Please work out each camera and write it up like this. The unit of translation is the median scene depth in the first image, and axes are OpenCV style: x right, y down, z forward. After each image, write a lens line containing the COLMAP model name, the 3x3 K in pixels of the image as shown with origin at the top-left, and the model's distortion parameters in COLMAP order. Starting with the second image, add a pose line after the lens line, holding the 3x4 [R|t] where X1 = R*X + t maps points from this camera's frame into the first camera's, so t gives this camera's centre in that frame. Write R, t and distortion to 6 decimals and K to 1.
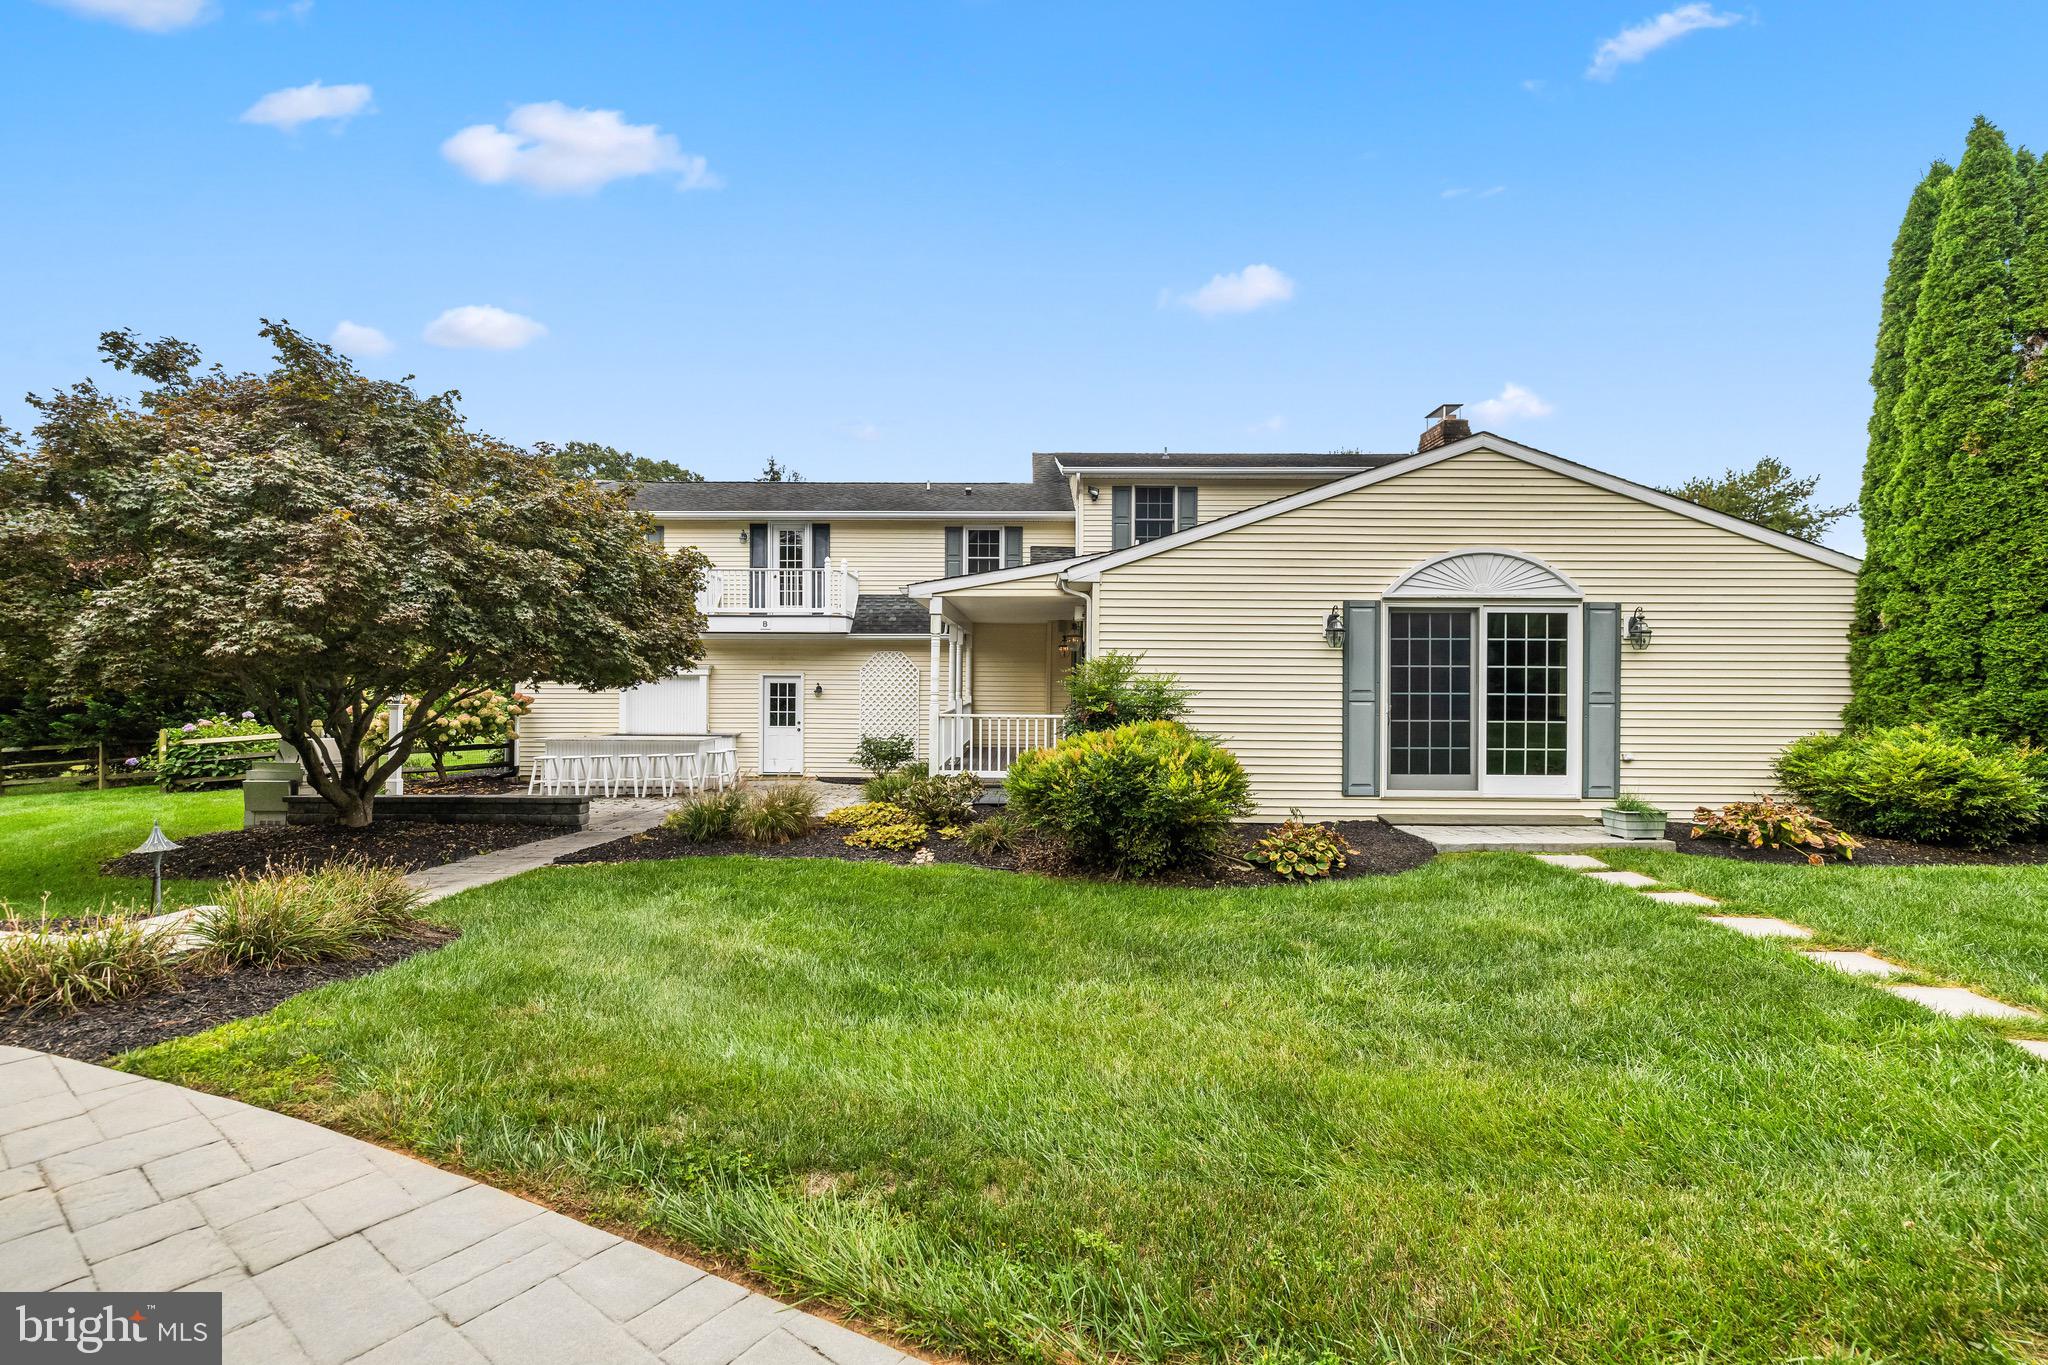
lens RADIAL K [[858.2, 0, 1028.9], [0, 858.2, 675.8], [0, 0, 1]] dist [0.000624, 0.000264]
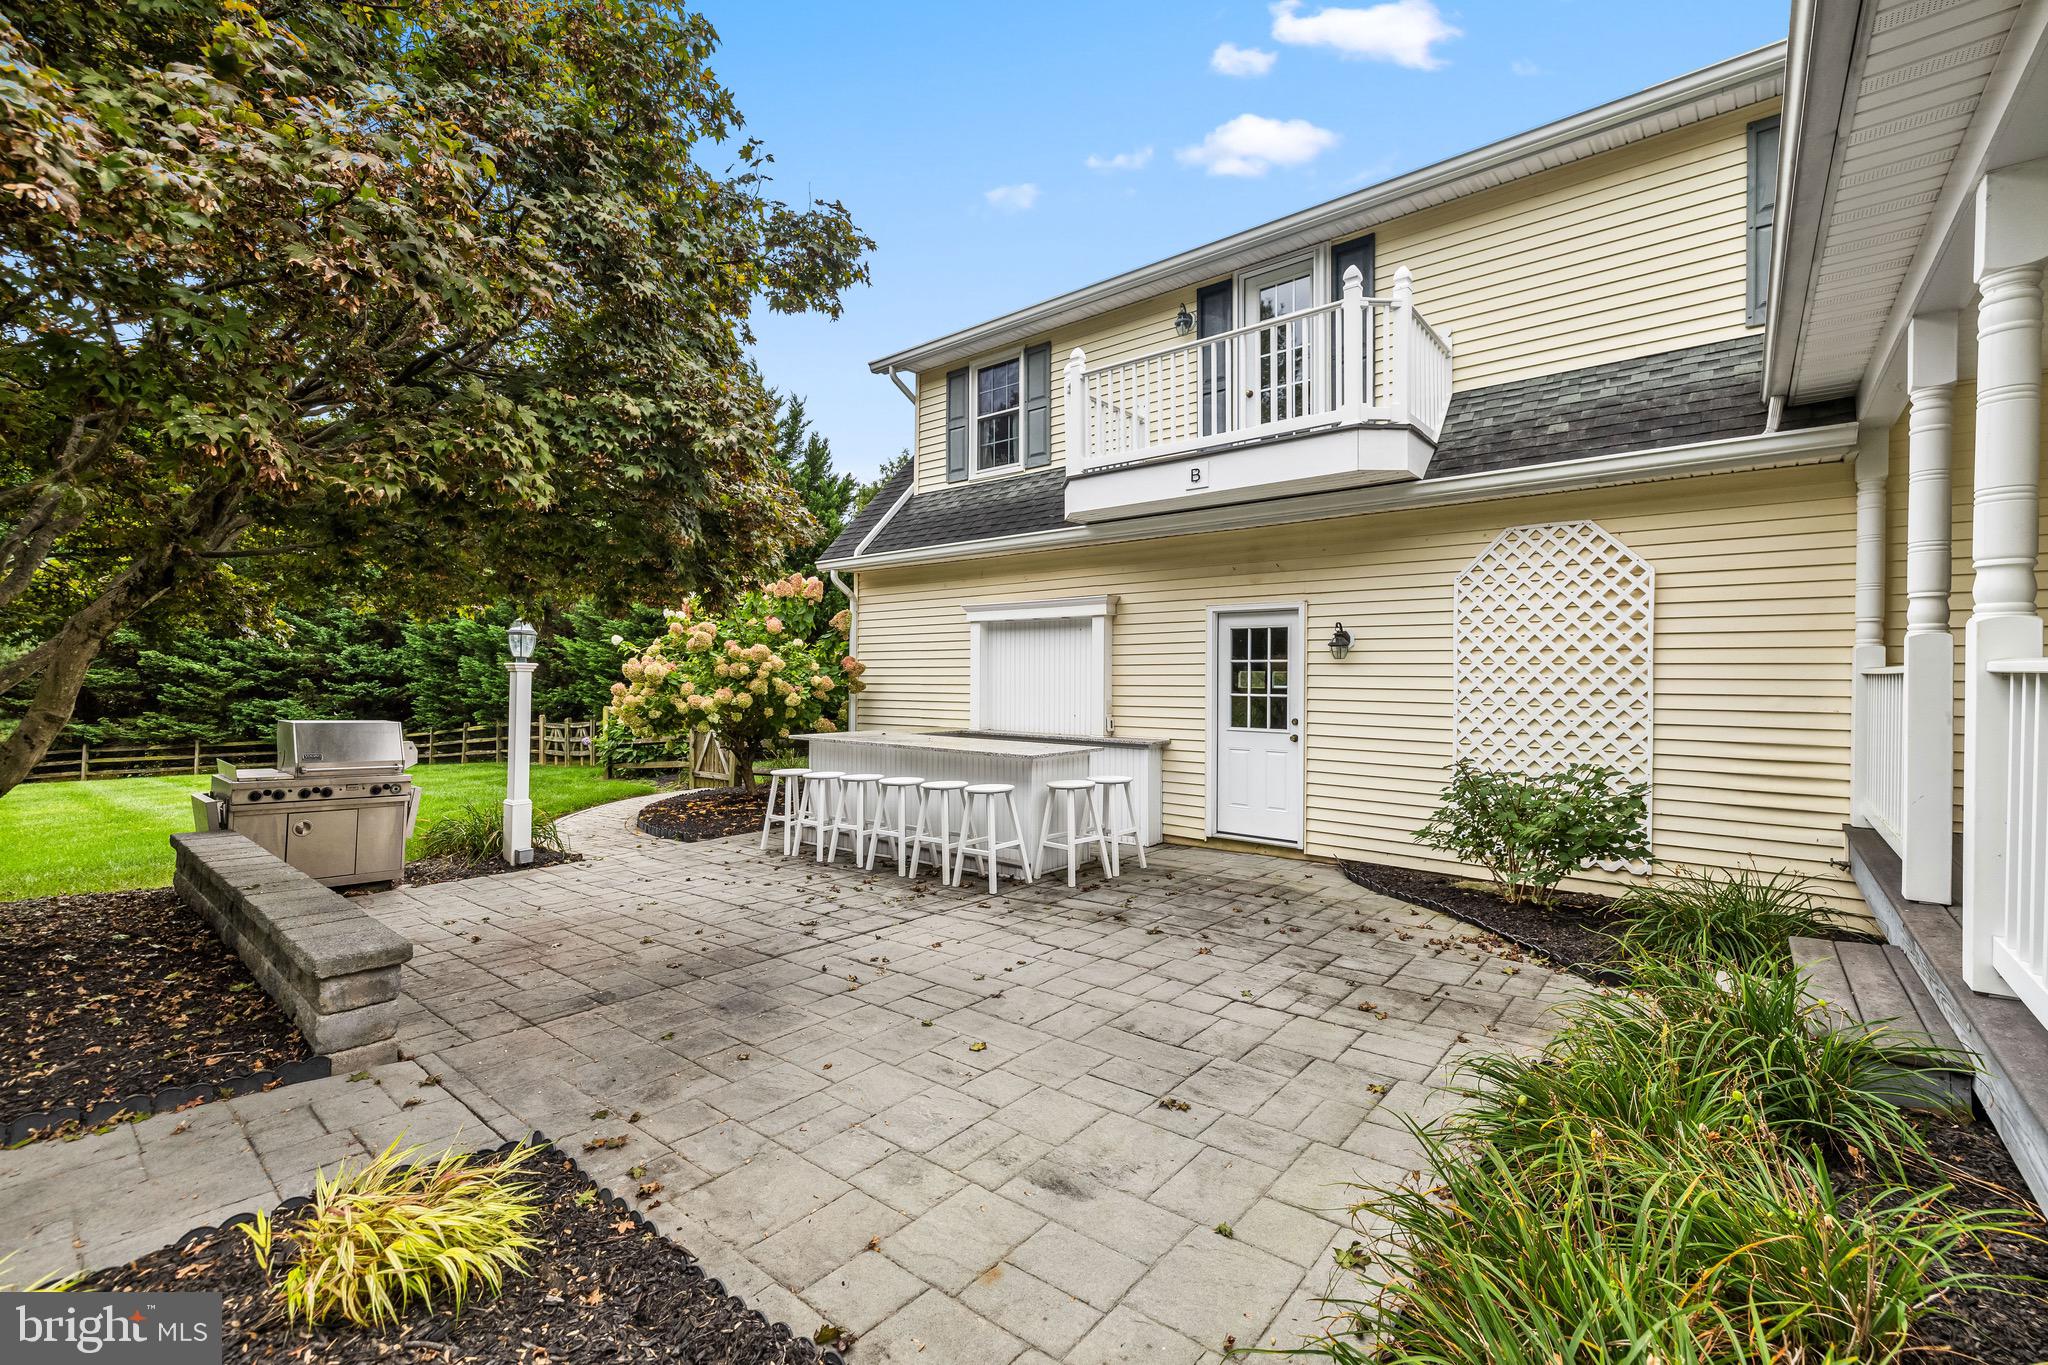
lens RADIAL K [[858.2, 0, 1028.9], [0, 858.2, 675.8], [0, 0, 1]] dist [0.000624, 0.000264]
pose [[0.774708, -0.001578, -0.632317, -0.111048], [0.000637, 0.999998, -0.001715, 0.035110], [0.632319, 0.000925, 0.774708, 0.630965]]
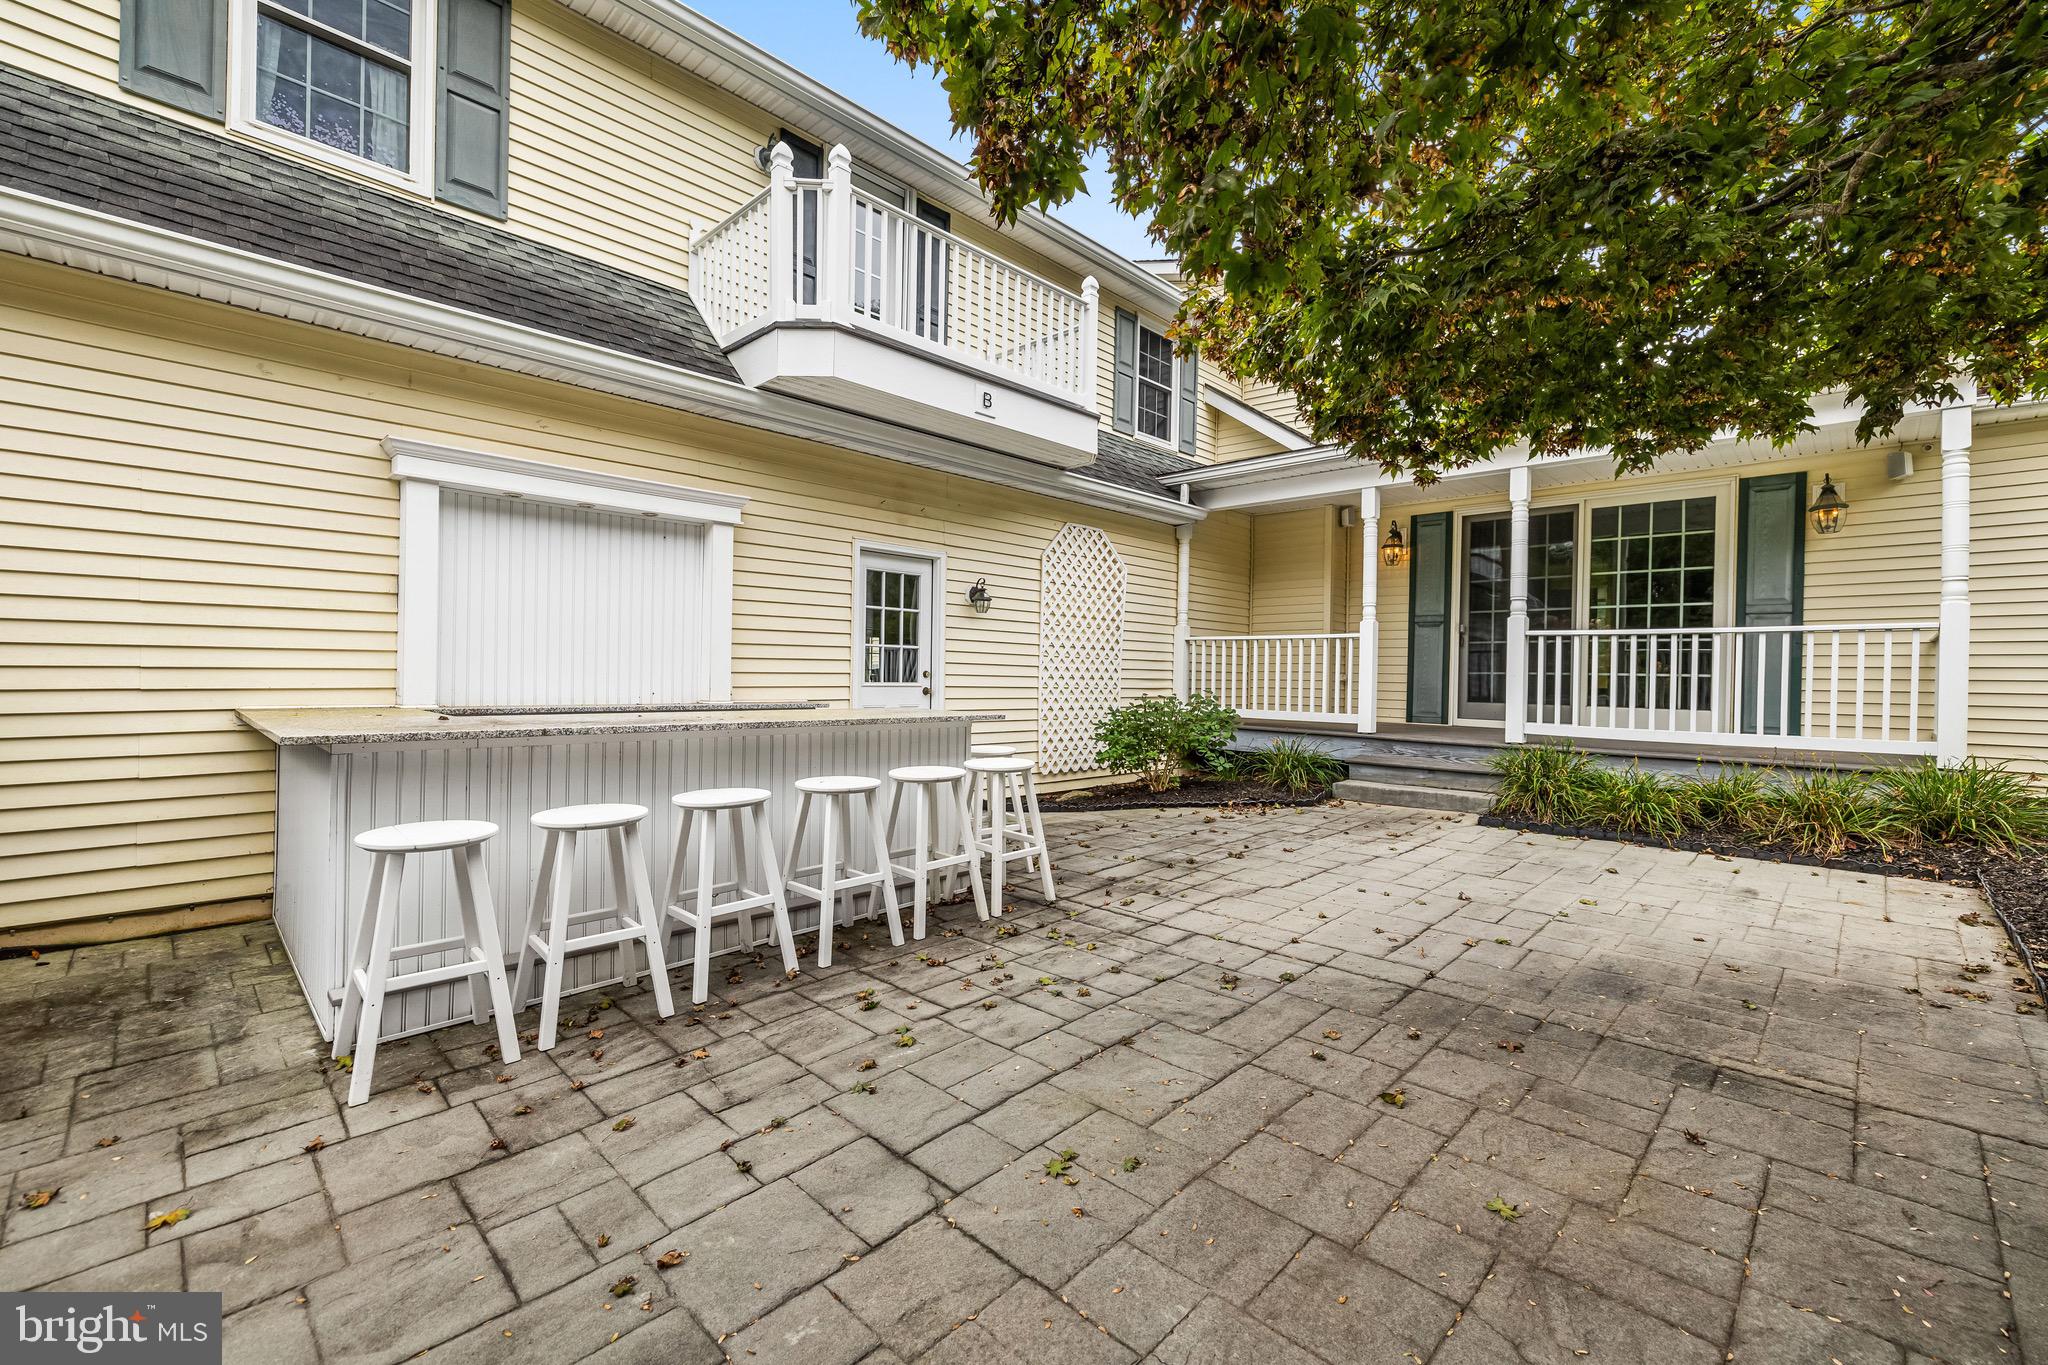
lens RADIAL K [[858.2, 0, 1028.9], [0, 858.2, 675.8], [0, 0, 1]] dist [0.000624, 0.000264]
pose [[0.697629, 0.003413, 0.716451, -0.553527], [-0.013072, 0.999883, 0.007965, 0.054603], [-0.716340, -0.014922, 0.697592, 0.722704]]
